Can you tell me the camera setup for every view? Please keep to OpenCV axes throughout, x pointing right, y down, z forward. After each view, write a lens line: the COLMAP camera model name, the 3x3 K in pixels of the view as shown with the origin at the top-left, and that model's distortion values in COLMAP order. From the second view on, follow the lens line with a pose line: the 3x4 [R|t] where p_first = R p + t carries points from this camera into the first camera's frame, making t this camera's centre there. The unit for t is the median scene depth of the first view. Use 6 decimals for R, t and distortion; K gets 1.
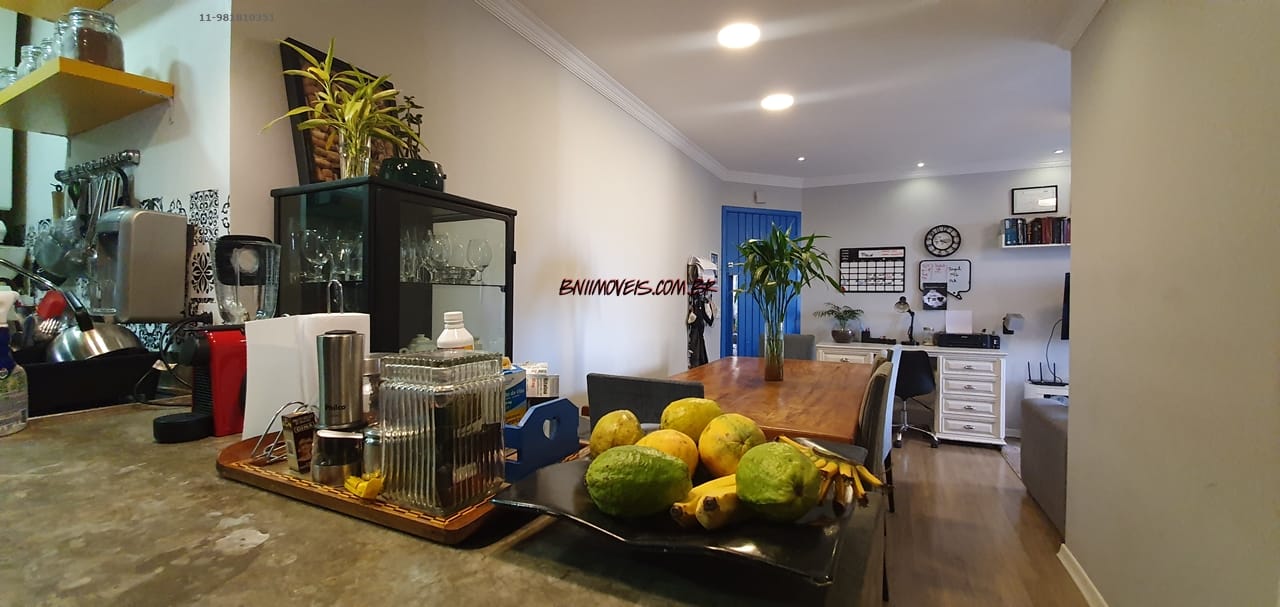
lens RADIAL K [[507.1, 0, 642.2], [0, 507.1, 305.3], [0, 0, 1]] dist [-0.009468, -0.000420]
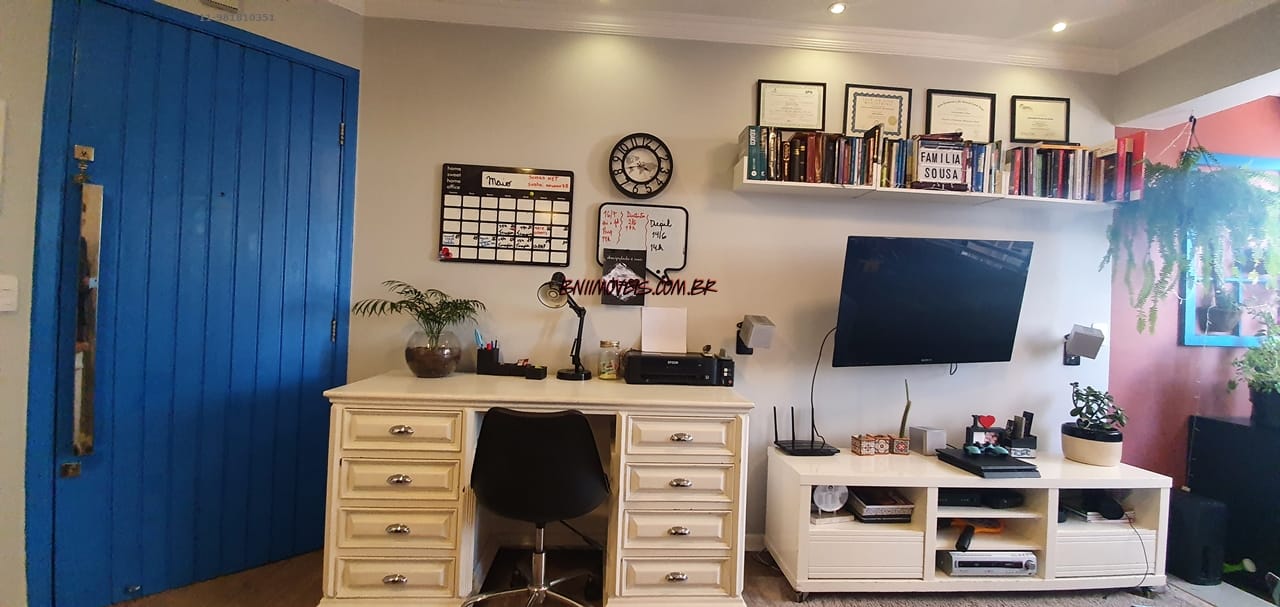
lens RADIAL K [[507.1, 0, 649.7], [0, 507.1, 303.6], [0, 0, 1]] dist [-0.009468, -0.000420]
pose [[0.867596, 0.028410, 0.496458, 0.359450], [-0.029968, 0.999539, -0.004827, 0.009658], [-0.496366, -0.010690, 0.868047, 0.564332]]
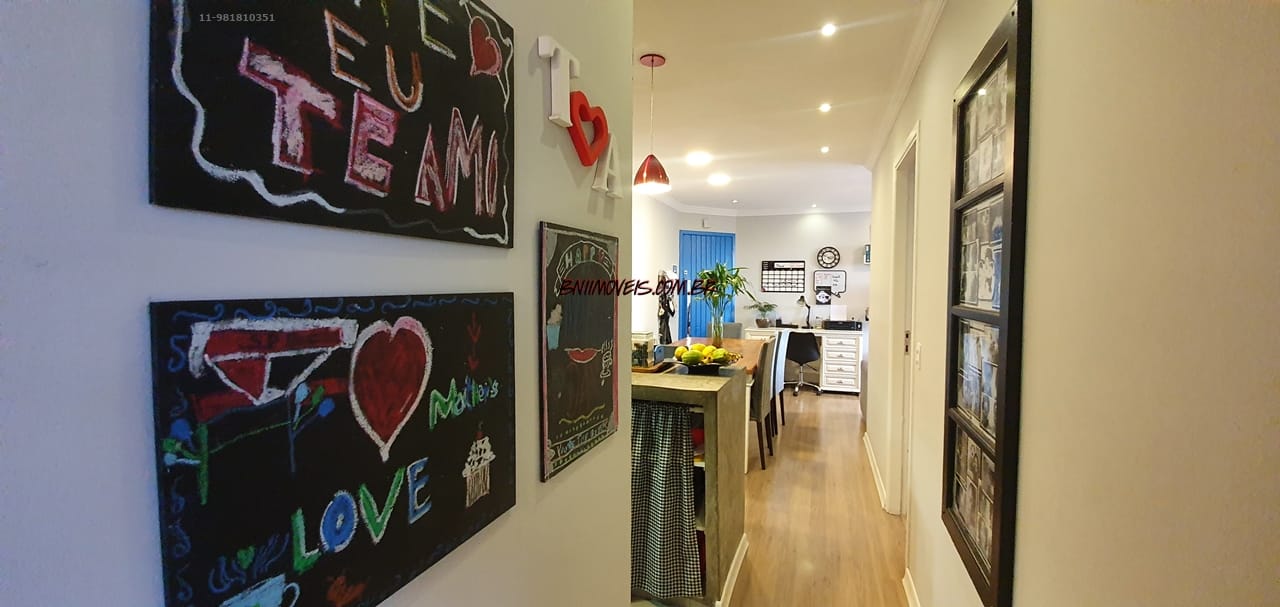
lens RADIAL K [[507.1, 0, 651.3], [0, 507.1, 302.8], [0, 0, 1]] dist [-0.009468, -0.000420]
pose [[0.991372, -0.003759, 0.131027, -0.108469], [0.000735, 0.999732, 0.023119, -0.030582], [-0.131079, -0.022824, 0.991109, -0.391182]]
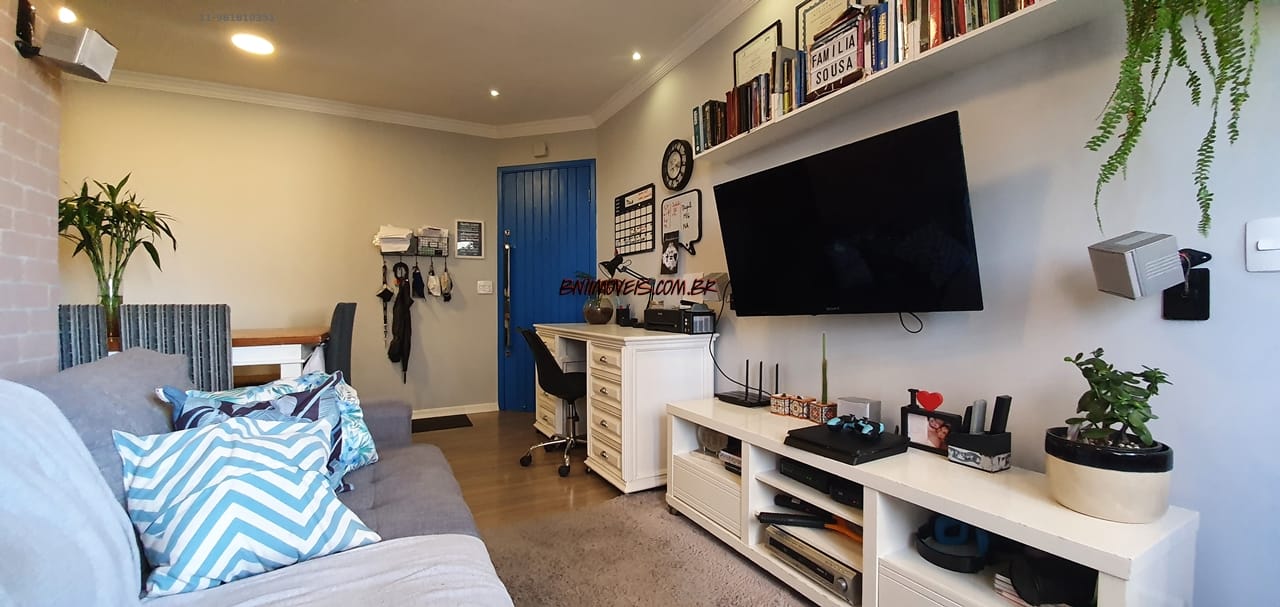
lens RADIAL K [[507.1, 0, 638.7], [0, 507.1, 305.2], [0, 0, 1]] dist [-0.009468, -0.000420]
pose [[0.807705, -0.005949, -0.589557, 0.933868], [0.007964, 0.999968, 0.000820, 0.048872], [0.589533, -0.005358, 0.807727, 0.454280]]
